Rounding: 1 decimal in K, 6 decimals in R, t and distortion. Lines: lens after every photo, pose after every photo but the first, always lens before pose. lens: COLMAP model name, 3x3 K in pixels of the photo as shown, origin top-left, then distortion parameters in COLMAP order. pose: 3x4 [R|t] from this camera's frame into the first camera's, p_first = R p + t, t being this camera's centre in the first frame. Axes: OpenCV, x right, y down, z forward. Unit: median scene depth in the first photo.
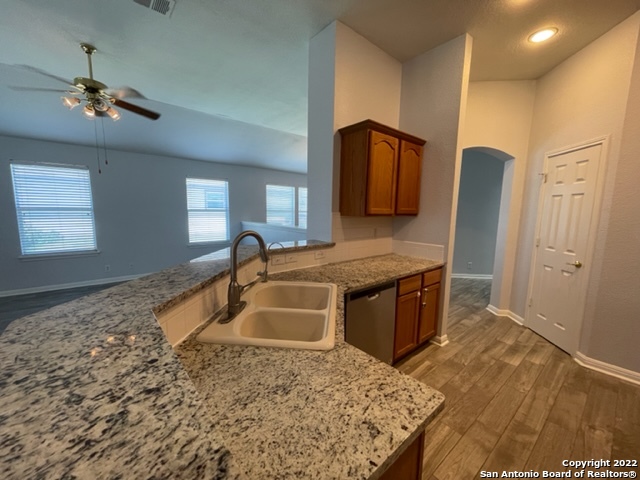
lens RADIAL K [[257.7, 0, 317.9], [0, 257.7, 242.8], [0, 0, 1]] dist [-0.006266, 0.002251]
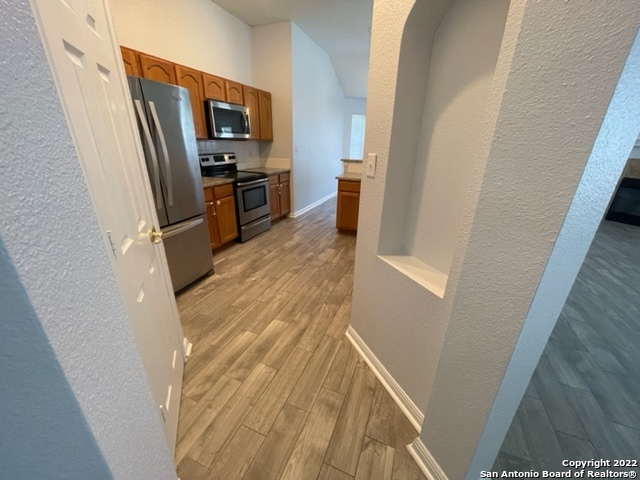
lens RADIAL K [[257.7, 0, 318.5], [0, 257.7, 241.4], [0, 0, 1]] dist [-0.006266, 0.002251]
pose [[-0.881727, 0.142981, -0.449571, 0.954281], [-0.093730, 0.880873, 0.463981, -0.177565], [0.462356, 0.451243, -0.763287, 1.551063]]
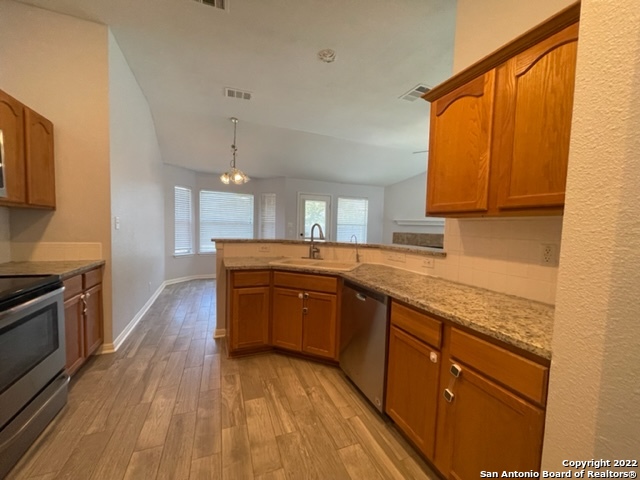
lens RADIAL K [[257.7, 0, 318.6], [0, 257.7, 242.8], [0, 0, 1]] dist [-0.006266, 0.002251]
pose [[-0.301057, 0.032998, -0.953035, 0.905380], [-0.158154, 0.983833, 0.084024, -0.034481], [0.940400, 0.176022, -0.290971, 0.844419]]
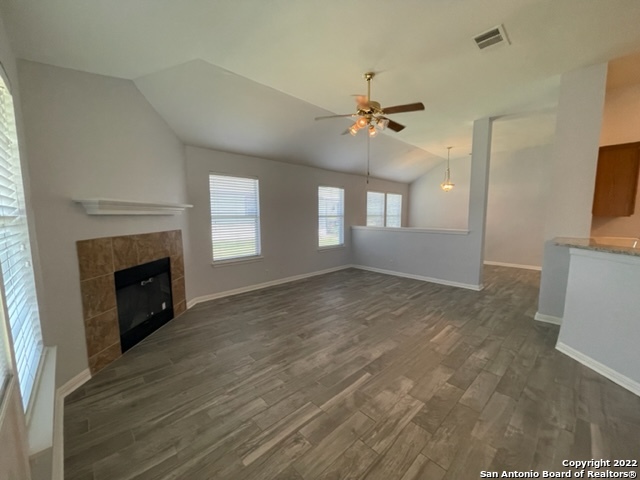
lens RADIAL K [[257.7, 0, 318.7], [0, 257.7, 242.4], [0, 0, 1]] dist [-0.006266, 0.002251]
pose [[0.996857, -0.028085, 0.074077, -1.289598], [0.029745, 0.999328, -0.021403, 0.006317], [-0.073426, 0.023539, 0.997023, -0.115974]]
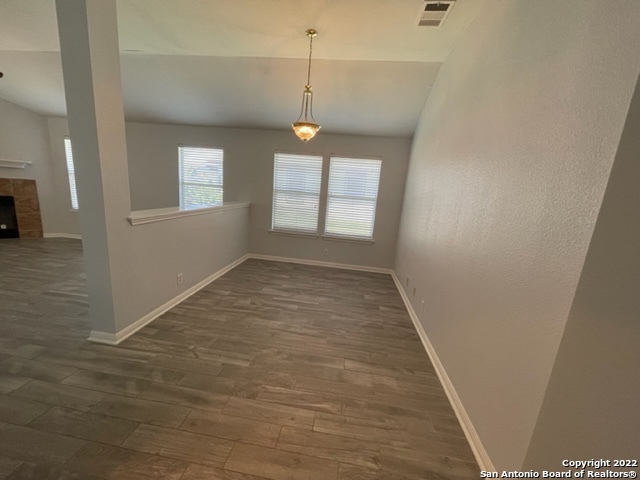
lens RADIAL K [[255.4, 0, 316.8], [0, 255.4, 241.2], [0, 0, 1]] dist [-0.005830, 0.000388]
pose [[0.685092, 0.183499, -0.704966, 1.104712], [-0.160173, 0.982015, 0.099956, -0.202667], [0.710629, 0.044437, 0.702162, 1.591489]]
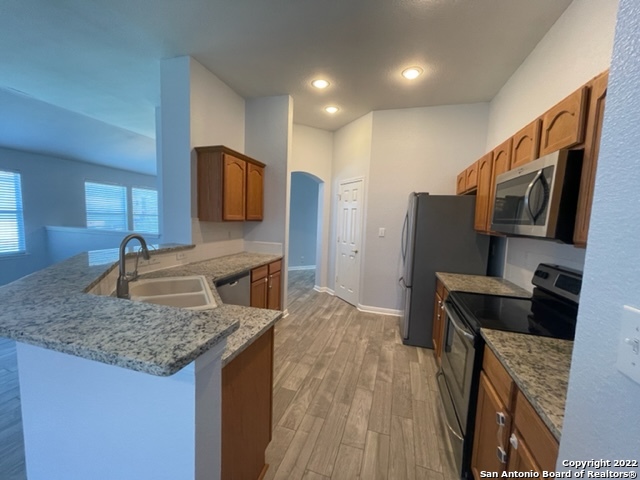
lens RADIAL K [[257.7, 0, 319.6], [0, 257.7, 242.1], [0, 0, 1]] dist [-0.006266, 0.002251]
pose [[0.830090, -0.038963, 0.556266, -0.108129], [0.049059, 0.998791, -0.003249, 0.019382], [-0.555467, 0.029987, 0.830998, -0.254749]]
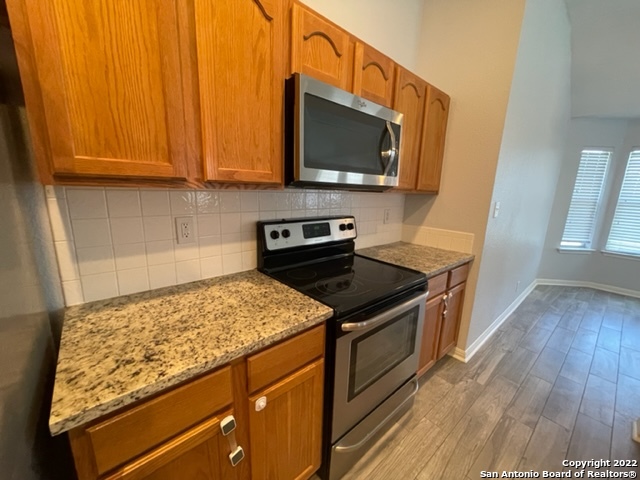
lens RADIAL K [[257.7, 0, 317.6], [0, 257.7, 244.1], [0, 0, 1]] dist [-0.006266, 0.002251]
pose [[-0.998696, -0.041299, -0.030004, 0.737050], [-0.048969, 0.941092, 0.334587, -0.037199], [0.014418, 0.335620, -0.941887, 0.545940]]
